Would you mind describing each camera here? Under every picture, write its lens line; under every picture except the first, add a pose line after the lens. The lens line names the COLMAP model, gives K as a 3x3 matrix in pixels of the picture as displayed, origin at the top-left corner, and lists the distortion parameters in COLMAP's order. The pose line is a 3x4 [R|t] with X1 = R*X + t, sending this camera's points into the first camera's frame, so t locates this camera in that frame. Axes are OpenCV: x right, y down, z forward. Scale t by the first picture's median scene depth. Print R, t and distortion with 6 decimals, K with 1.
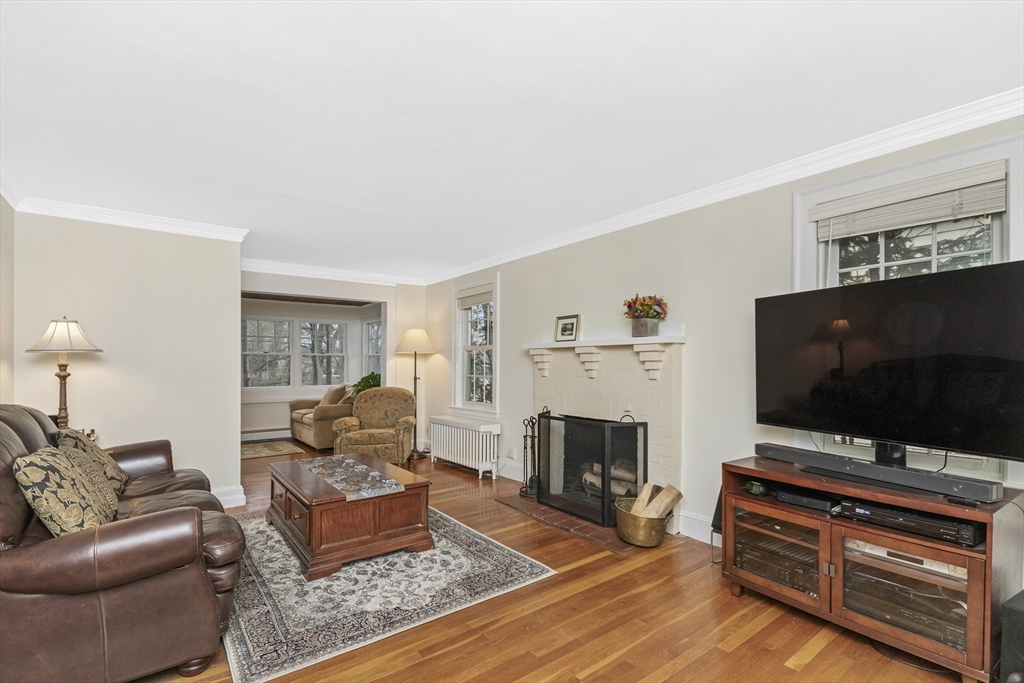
lens RADIAL K [[472.1, 0, 534.7], [0, 472.1, 363.4], [0, 0, 1]] dist [0.008245, -0.000928]
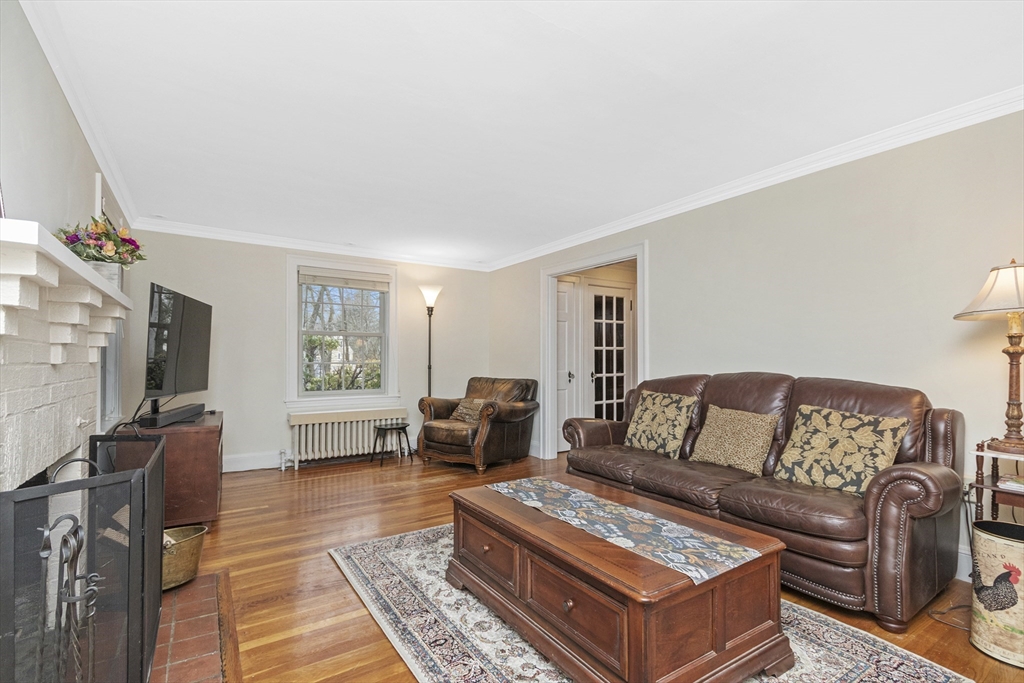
lens RADIAL K [[472.1, 0, 508.4], [0, 472.1, 346.8], [0, 0, 1]] dist [0.008245, -0.000928]
pose [[-0.995533, 0.010628, 0.093810, -0.371079], [0.009146, 0.999827, -0.016214, 0.022174], [-0.093966, -0.015283, -0.995458, 1.692296]]
